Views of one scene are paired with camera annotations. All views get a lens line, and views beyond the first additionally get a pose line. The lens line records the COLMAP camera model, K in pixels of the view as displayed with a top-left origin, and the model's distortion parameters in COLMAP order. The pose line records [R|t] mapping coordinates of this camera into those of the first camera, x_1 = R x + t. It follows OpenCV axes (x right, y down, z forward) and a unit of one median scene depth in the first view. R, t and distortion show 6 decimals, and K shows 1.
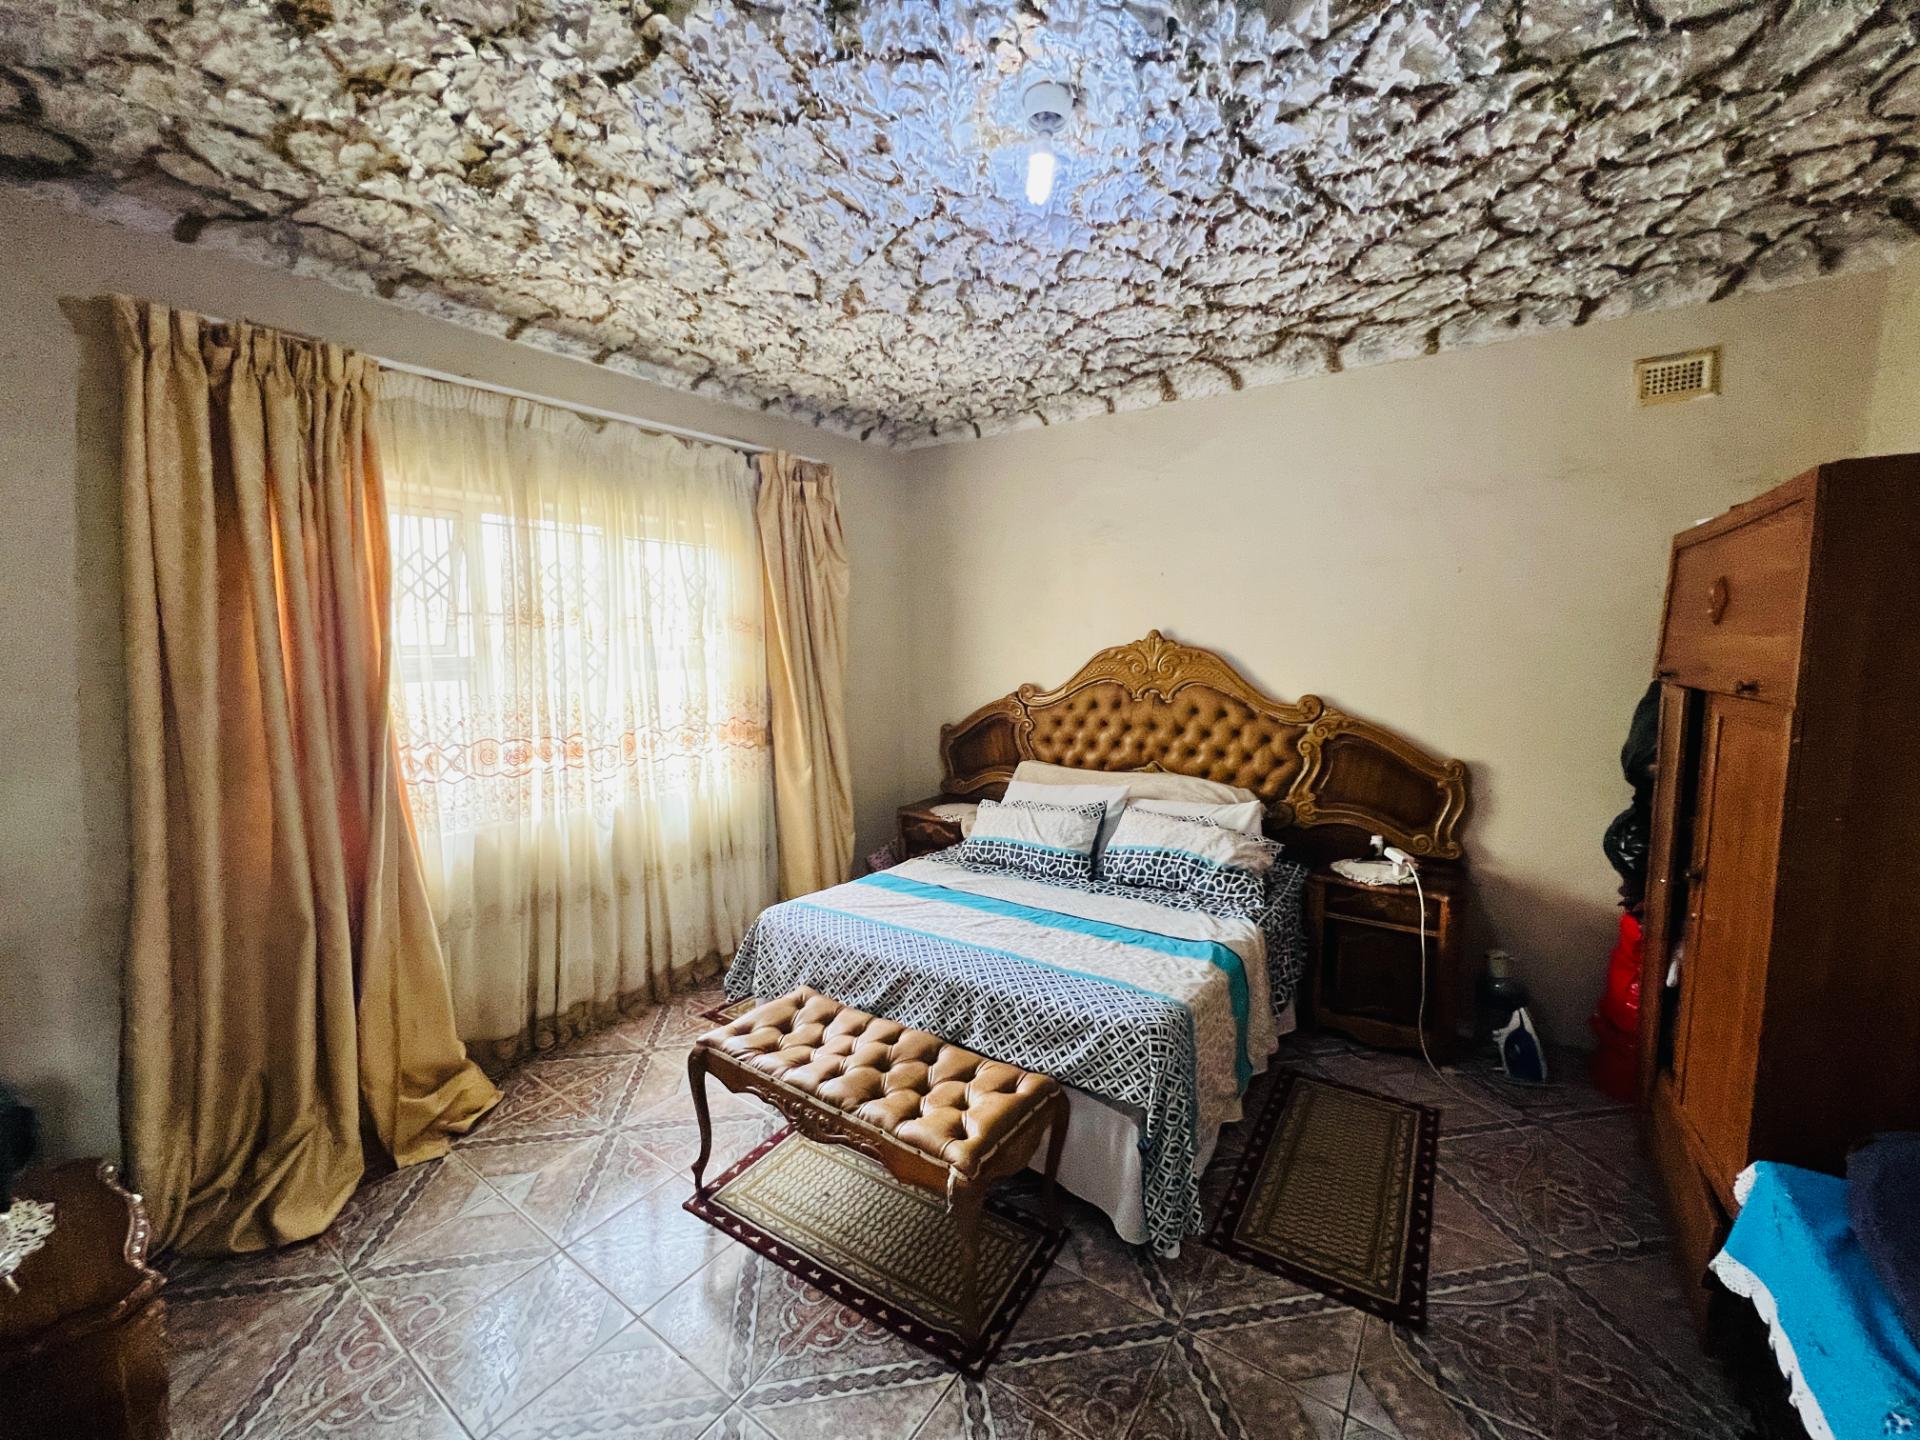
lens RADIAL K [[768.9, 0, 954.7], [0, 768.9, 718.9], [0, 0, 1]] dist [-0.002350, 0.001205]
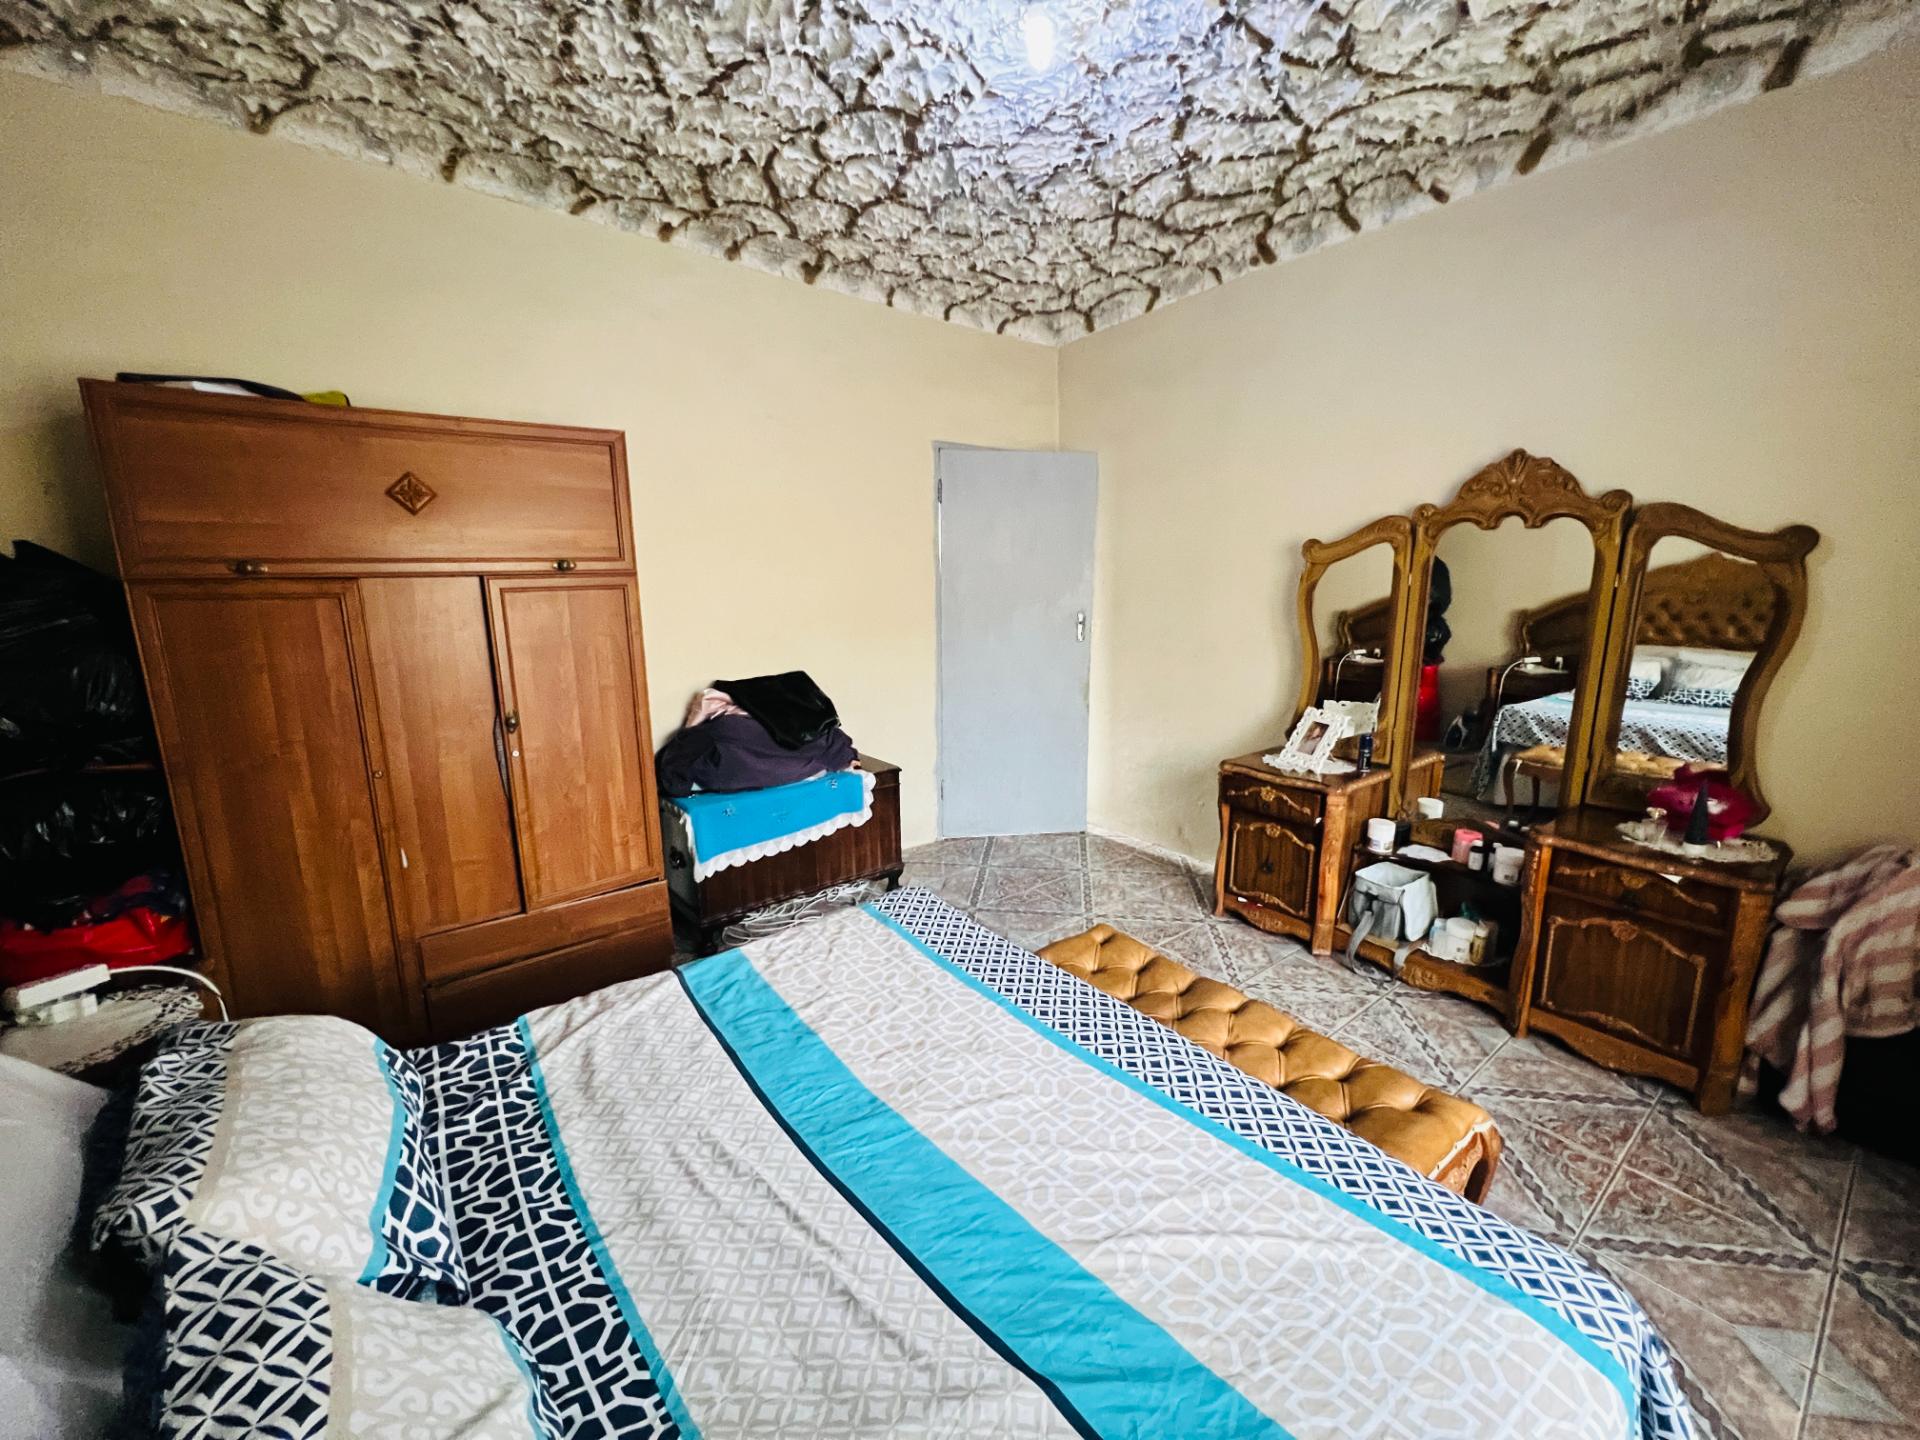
lens RADIAL K [[759.0, 0, 960.0], [0, 759.0, 720.0], [0, 0, 1]] dist [0.000232, 0.000490]
pose [[-0.952058, -0.049918, 0.301816, -0.062157], [0.040748, 0.957112, 0.286838, -0.075792], [-0.303190, 0.285385, -0.909192, 1.111451]]
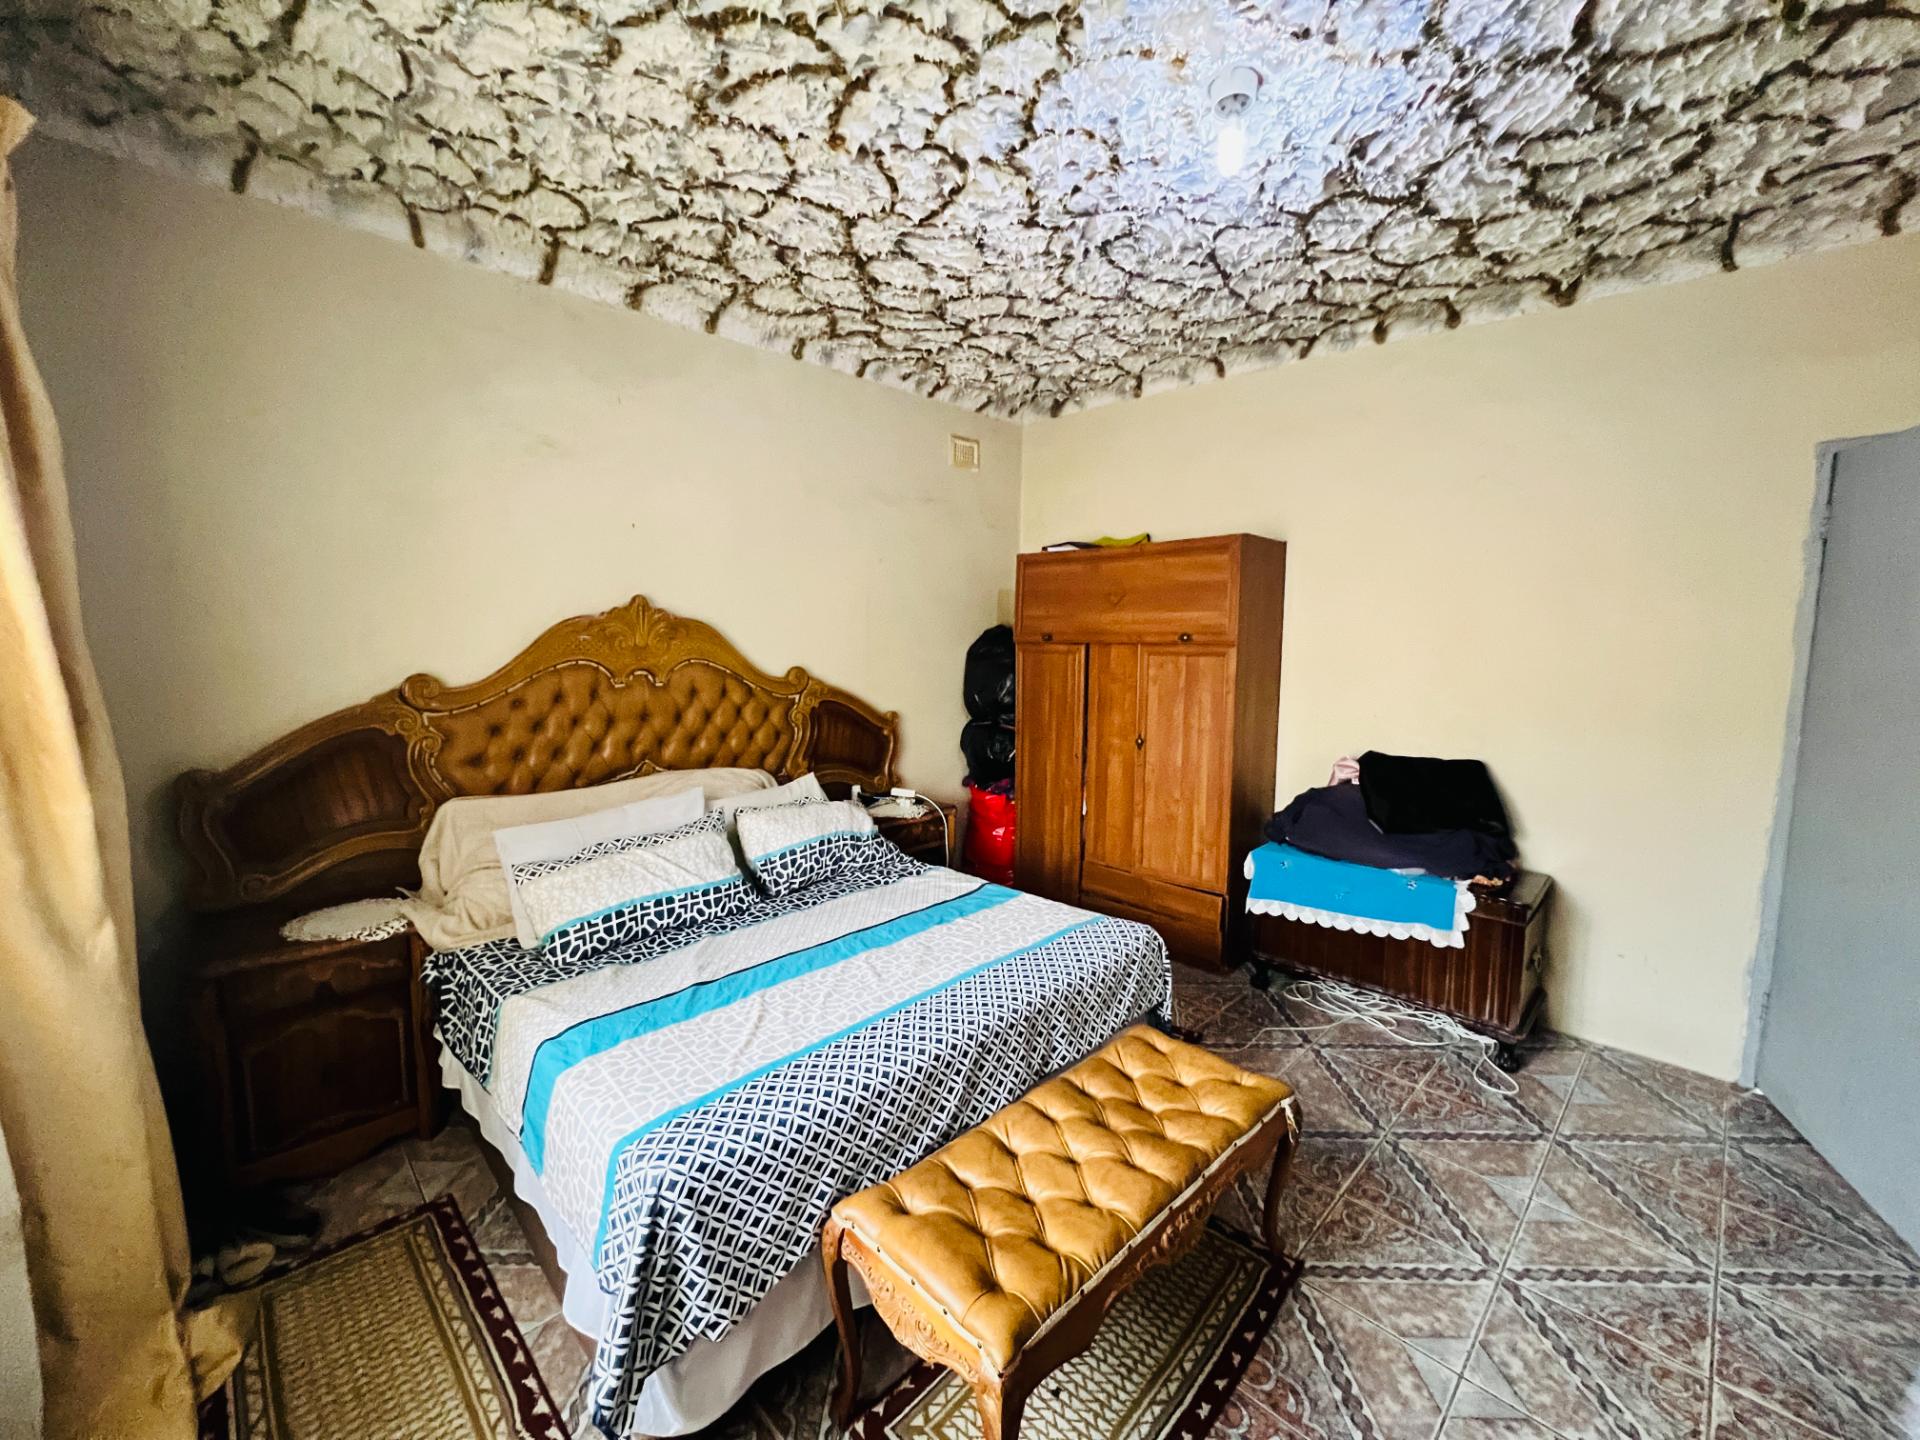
lens RADIAL K [[759.0, 0, 960.0], [0, 759.0, 720.0], [0, 0, 1]] dist [0.000232, 0.000490]
pose [[0.182372, -0.105820, 0.977519, -0.532424], [0.091893, 0.991674, 0.090208, -0.032448], [-0.978926, 0.073375, 0.190578, 0.618356]]
